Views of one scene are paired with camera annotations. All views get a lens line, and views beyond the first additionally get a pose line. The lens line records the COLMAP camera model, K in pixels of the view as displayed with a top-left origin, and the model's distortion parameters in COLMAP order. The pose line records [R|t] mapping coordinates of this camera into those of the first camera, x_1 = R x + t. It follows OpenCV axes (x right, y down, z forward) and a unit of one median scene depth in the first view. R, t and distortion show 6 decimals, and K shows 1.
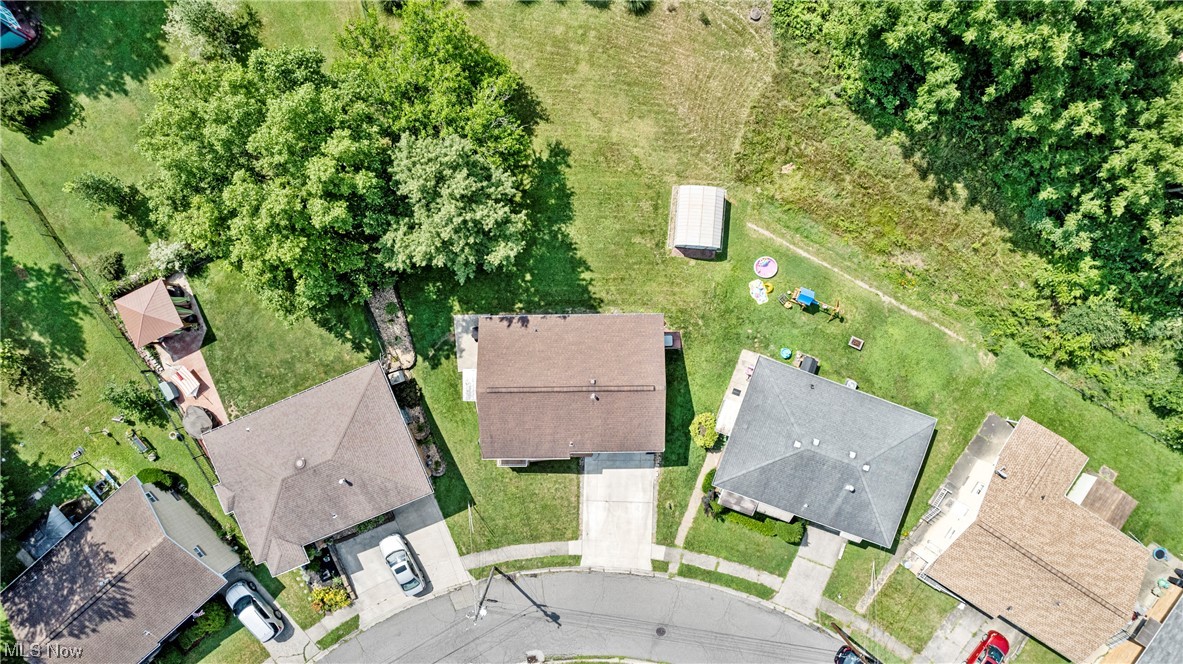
lens RADIAL K [[800.2, 0, 585.2], [0, 800.2, 338.2], [0, 0, 1]] dist [-0.010512, 0.001290]
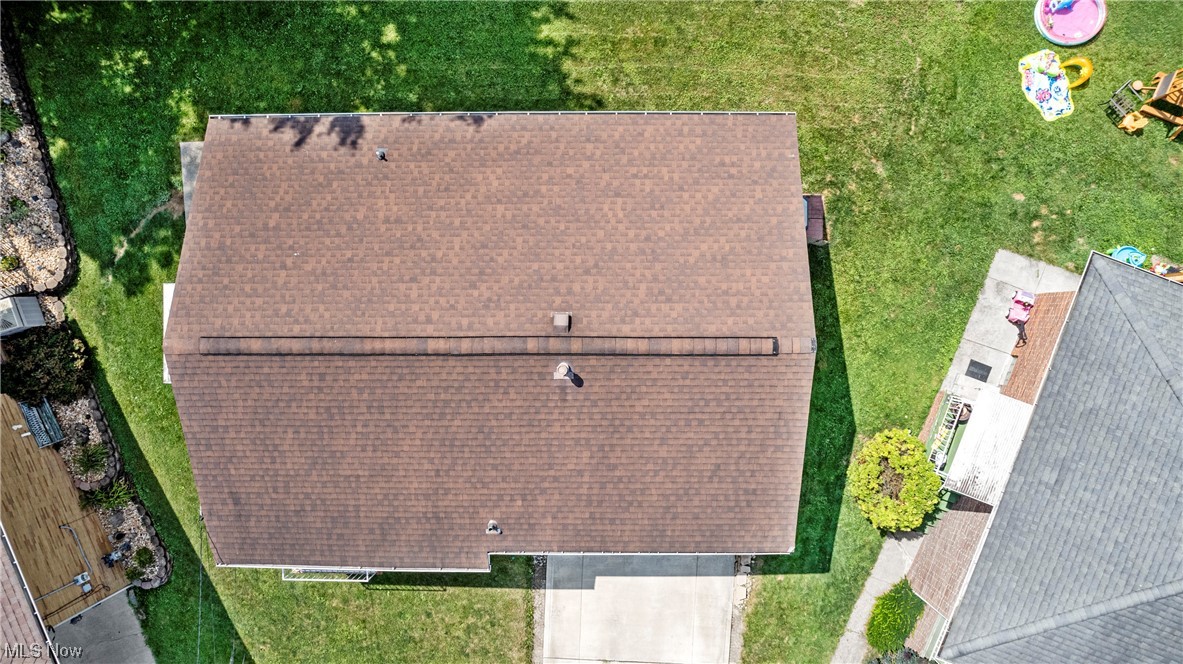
lens RADIAL K [[800.2, 0, 587.7], [0, 800.2, 328.8], [0, 0, 1]] dist [-0.010512, 0.001290]
pose [[0.999896, 0.014387, -0.000879, 0.017419], [-0.014394, 0.999857, -0.008835, 0.054620], [0.000751, 0.008847, 0.999961, 0.651967]]
